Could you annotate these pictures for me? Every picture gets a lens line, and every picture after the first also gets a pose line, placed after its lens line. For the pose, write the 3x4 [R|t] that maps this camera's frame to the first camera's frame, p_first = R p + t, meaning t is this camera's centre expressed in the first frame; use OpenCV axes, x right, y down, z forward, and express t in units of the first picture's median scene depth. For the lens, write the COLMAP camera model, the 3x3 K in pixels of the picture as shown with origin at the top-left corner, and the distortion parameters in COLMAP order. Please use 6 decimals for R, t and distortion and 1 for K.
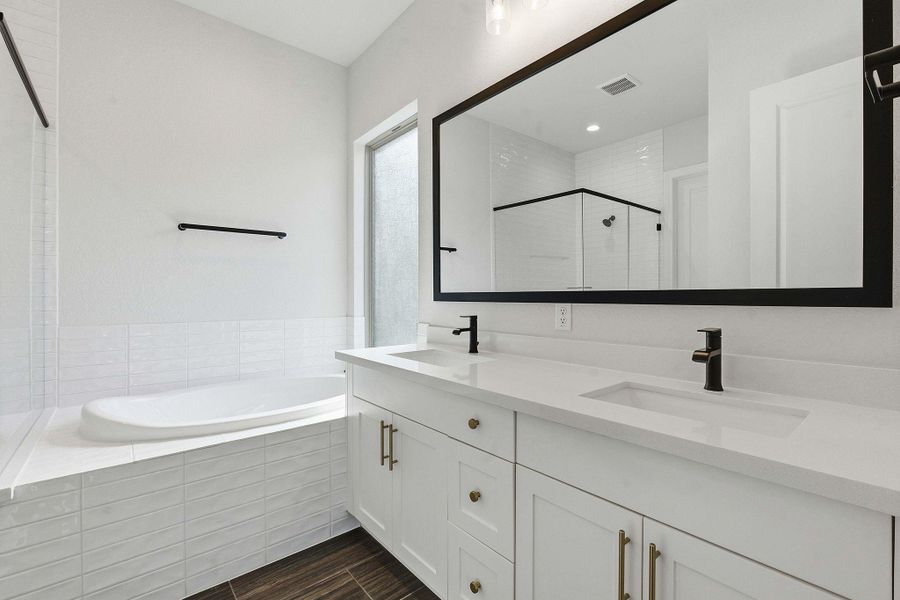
lens RADIAL K [[408.8, 0, 451.2], [0, 408.8, 293.2], [0, 0, 1]] dist [-0.009793, 0.000450]
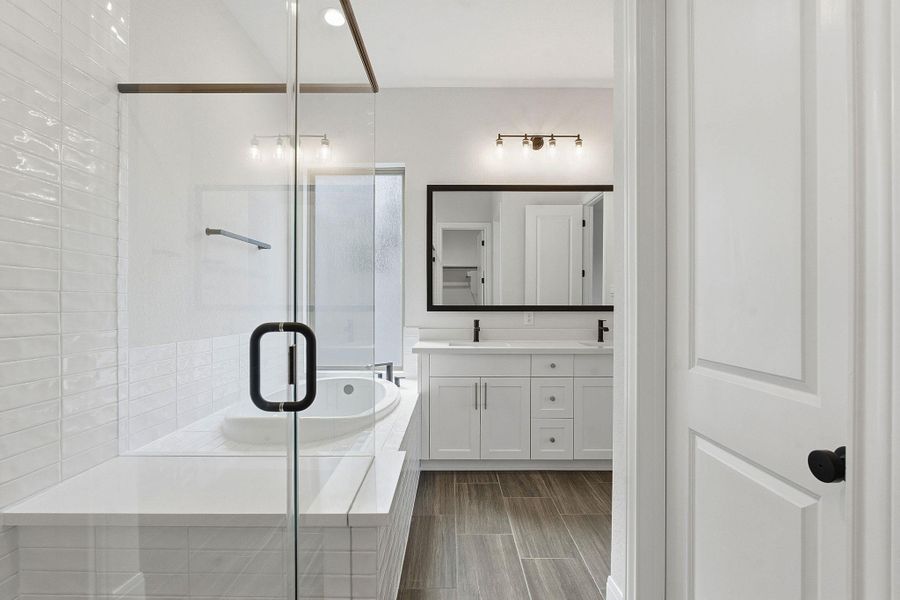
lens RADIAL K [[412.1, 0, 450.0], [0, 412.1, 300.0], [0, 0, 1]] dist [-0.002006, 0.000059]
pose [[0.631749, 0.013125, 0.775062, -1.297026], [-0.007461, 0.999913, -0.010851, -0.005797], [-0.775137, 0.001073, 0.631793, 0.014087]]
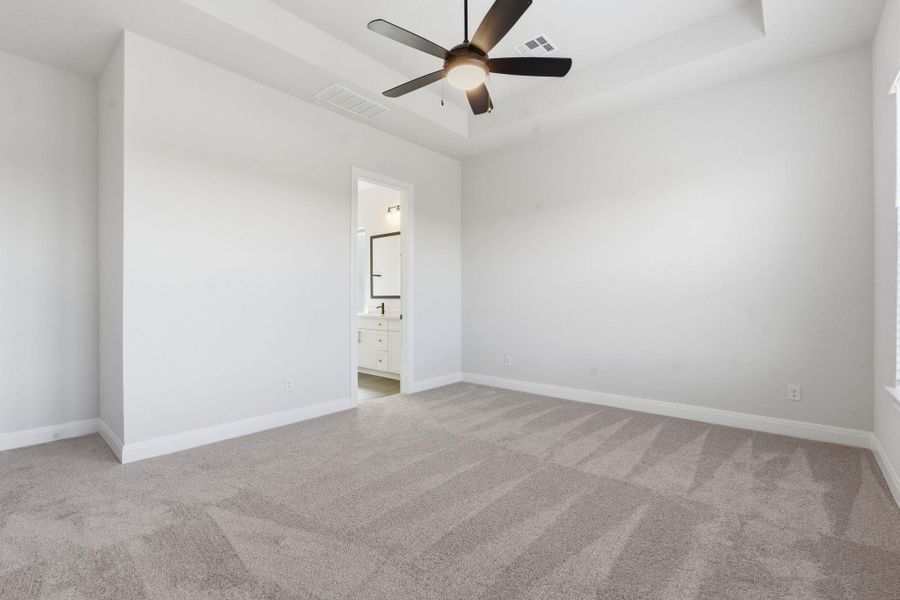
lens RADIAL K [[408.8, 0, 451.2], [0, 408.8, 293.2], [0, 0, 1]] dist [-0.009793, 0.000450]
pose [[0.986940, 0.003497, 0.161053, 0.066043], [-0.002418, 0.999973, -0.006893, 0.000041], [-0.161073, 0.006414, 0.986922, -2.298128]]
